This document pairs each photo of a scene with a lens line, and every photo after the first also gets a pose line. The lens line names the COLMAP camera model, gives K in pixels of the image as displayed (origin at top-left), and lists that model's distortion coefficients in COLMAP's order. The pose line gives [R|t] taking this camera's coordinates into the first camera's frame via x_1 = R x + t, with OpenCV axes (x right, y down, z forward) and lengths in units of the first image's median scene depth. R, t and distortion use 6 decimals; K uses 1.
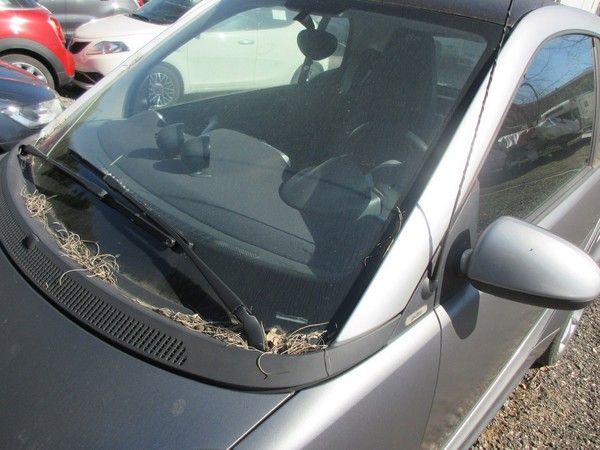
lens RADIAL K [[454.2, 0, 300.0], [0, 454.2, 225.0], [0, 0, 1]] dist [0.011339, 0.001728]
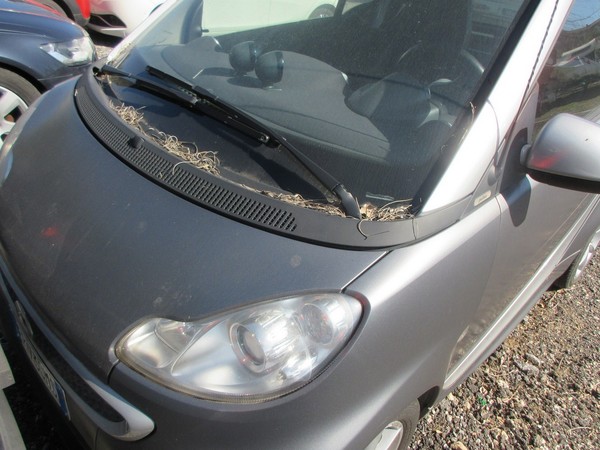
lens RADIAL K [[454.2, 0, 300.0], [0, 454.2, 225.0], [0, 0, 1]] dist [0.011339, 0.001728]
pose [[0.999975, 0.001093, -0.007034, -0.181521], [-0.000406, 0.995285, 0.096991, 0.137537], [0.007107, -0.096986, 0.995260, -0.151336]]
